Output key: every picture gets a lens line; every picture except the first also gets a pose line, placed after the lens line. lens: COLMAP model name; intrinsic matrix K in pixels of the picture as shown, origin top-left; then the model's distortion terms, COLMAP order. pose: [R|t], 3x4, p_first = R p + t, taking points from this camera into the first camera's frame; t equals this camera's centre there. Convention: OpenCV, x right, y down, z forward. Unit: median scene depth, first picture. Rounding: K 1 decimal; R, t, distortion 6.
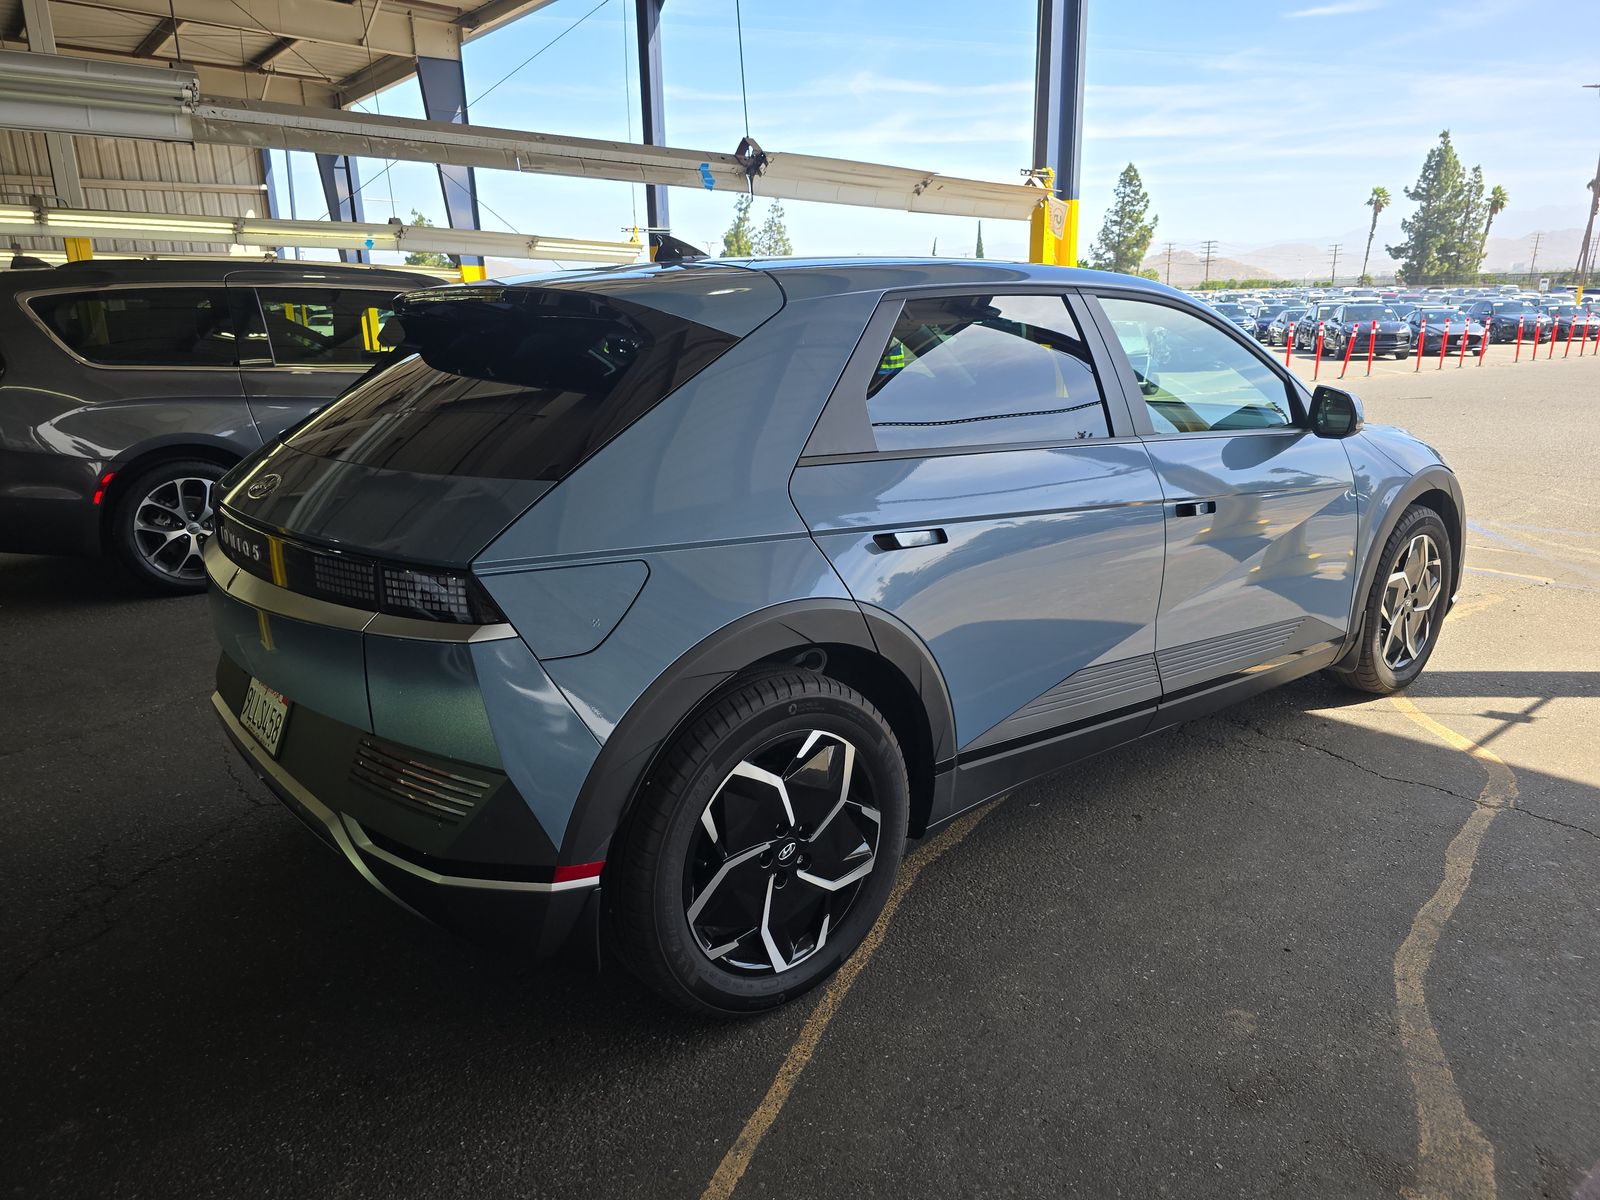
lens RADIAL K [[1063.8, 0, 800.0], [0, 1063.8, 600.0], [0, 0, 1]] dist [-0.001424, -0.001002]
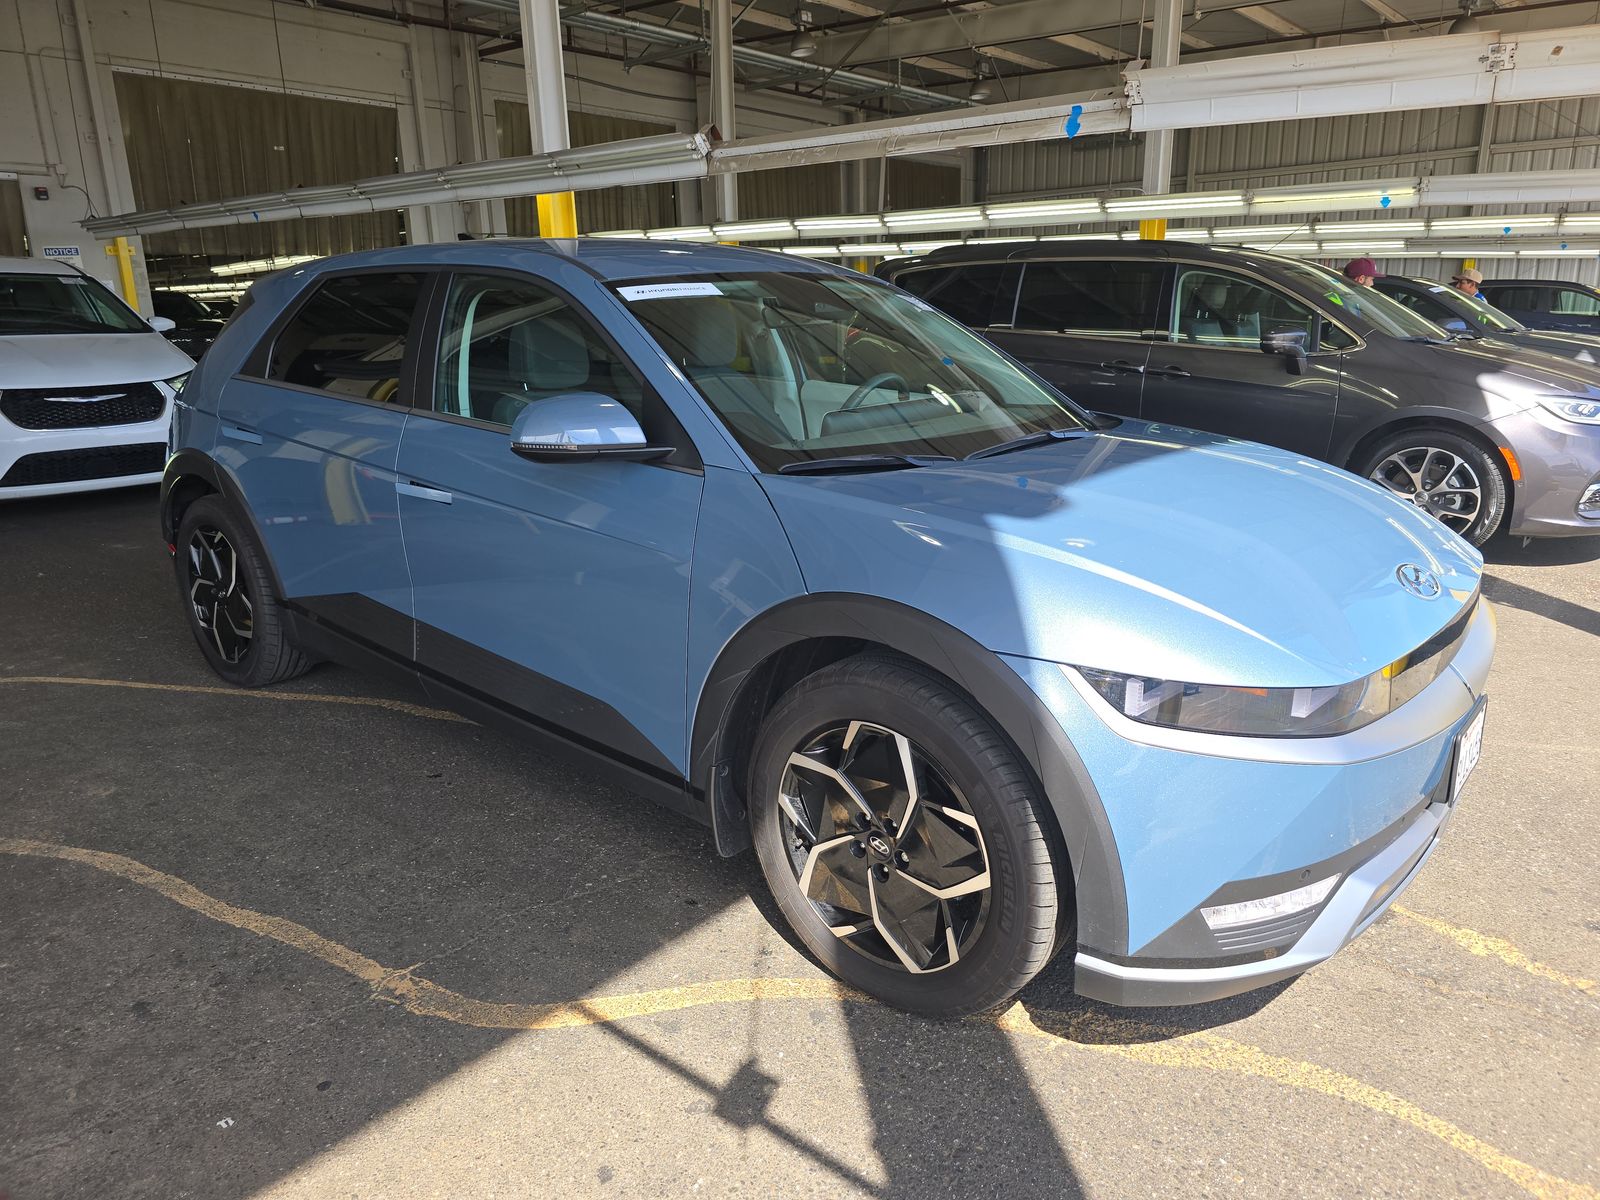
lens RADIAL K [[1044.5, 0, 799.9], [0, 1044.5, 611.4], [0, 0, 1]] dist [-0.002968, -0.001037]
pose [[0.194356, 0.283475, -0.939078, 1.059022], [-0.239433, 0.942087, 0.234829, -0.221582], [0.951261, 0.179205, 0.250974, 0.857726]]
